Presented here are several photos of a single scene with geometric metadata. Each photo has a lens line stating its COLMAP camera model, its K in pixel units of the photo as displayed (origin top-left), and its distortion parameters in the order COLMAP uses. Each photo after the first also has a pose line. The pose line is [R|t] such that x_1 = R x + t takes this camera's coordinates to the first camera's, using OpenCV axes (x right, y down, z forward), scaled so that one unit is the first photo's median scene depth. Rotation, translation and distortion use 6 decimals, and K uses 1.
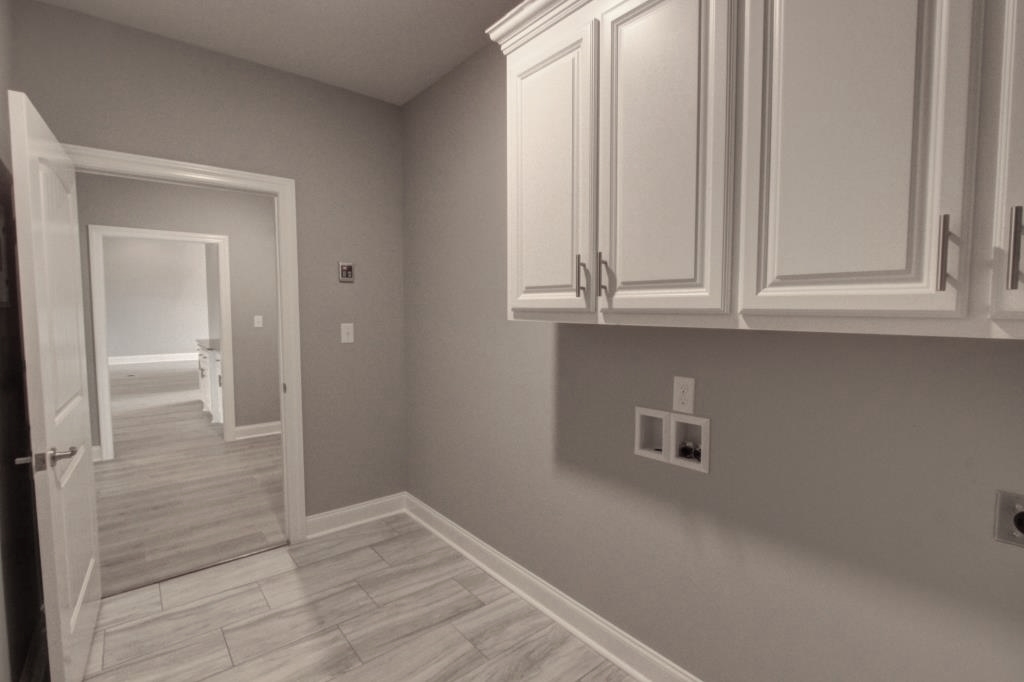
lens RADIAL K [[496.0, 0, 510.8], [0, 496.0, 339.8], [0, 0, 1]] dist [0.011807, 0.001099]
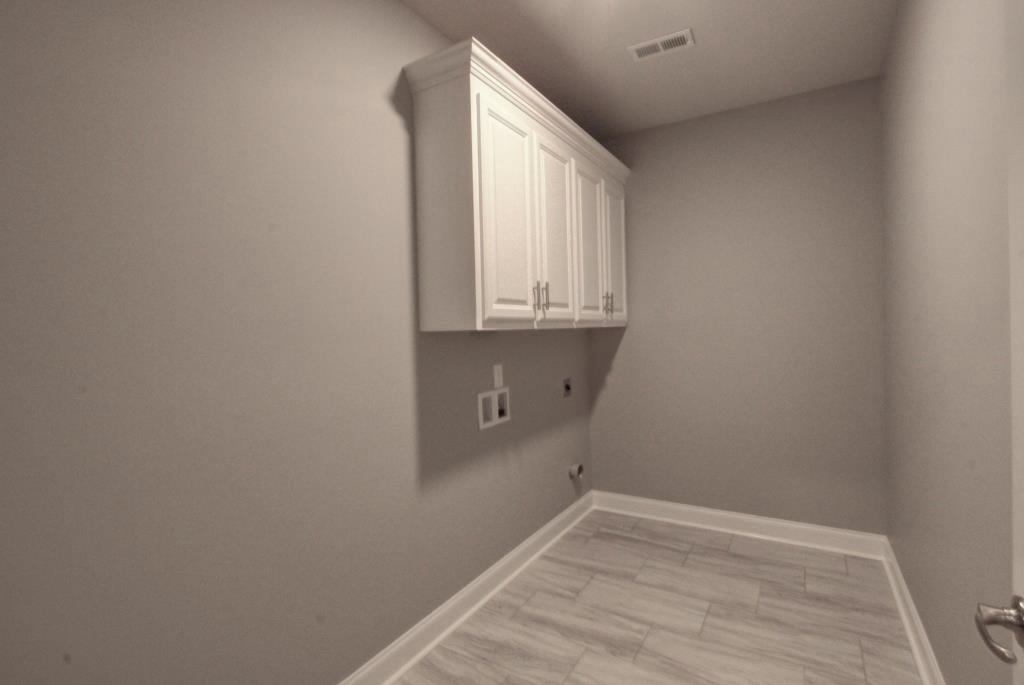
lens RADIAL K [[496.0, 0, 510.9], [0, 496.0, 341.3], [0, 0, 1]] dist [0.011807, 0.001099]
pose [[-0.345398, -0.001516, 0.938455, -1.087876], [0.094216, 0.994890, 0.036284, -0.049677], [-0.933715, 0.100950, -0.343490, 1.438040]]
